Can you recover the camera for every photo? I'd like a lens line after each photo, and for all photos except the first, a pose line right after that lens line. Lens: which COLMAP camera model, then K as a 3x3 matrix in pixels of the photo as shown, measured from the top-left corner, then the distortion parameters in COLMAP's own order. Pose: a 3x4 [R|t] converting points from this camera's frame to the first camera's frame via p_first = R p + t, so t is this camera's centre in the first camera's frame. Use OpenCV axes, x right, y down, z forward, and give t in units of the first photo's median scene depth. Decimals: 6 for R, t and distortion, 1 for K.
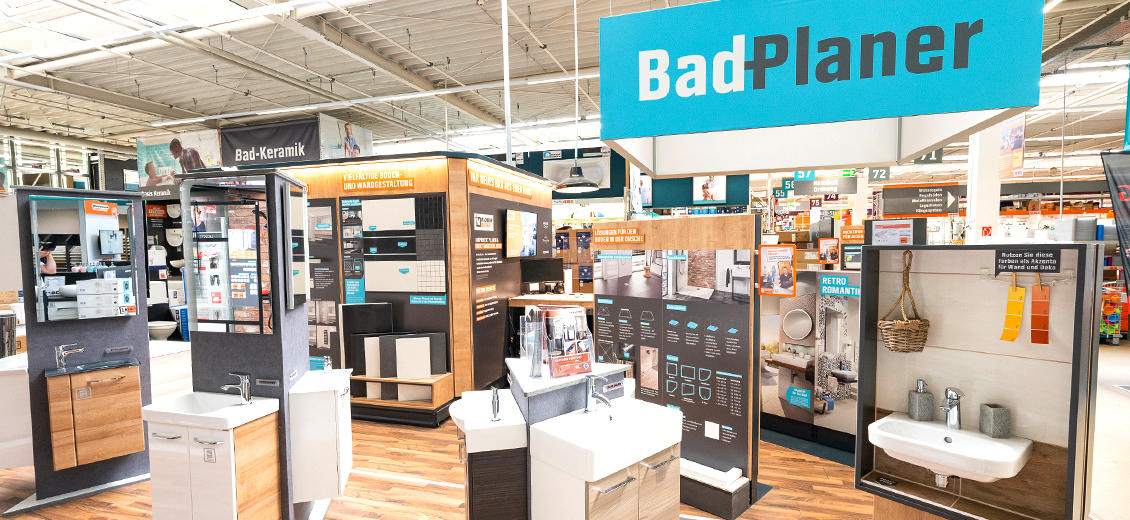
lens RADIAL K [[504.3, 0, 565.7], [0, 504.3, 276.3], [0, 0, 1]] dist [0.001075, -0.000092]
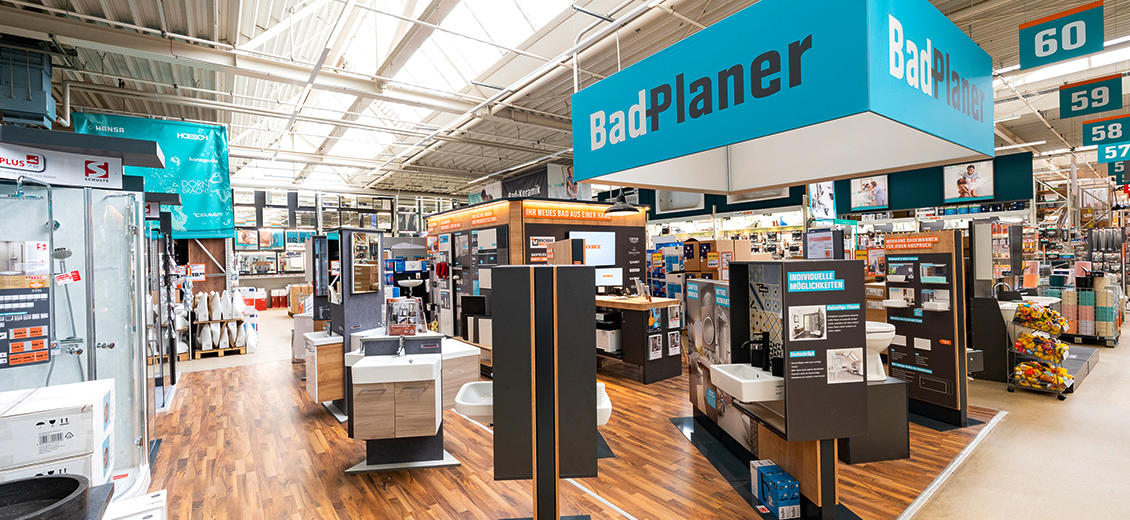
lens RADIAL K [[454.4, 0, 563.8], [0, 454.4, 258.0], [0, 0, 1]] dist [0.003614, 0.000005]
pose [[0.810336, -0.004061, -0.585952, 0.671303], [-0.023576, 0.998940, -0.039528, -0.014253], [0.585491, 0.045845, 0.809381, 0.002612]]
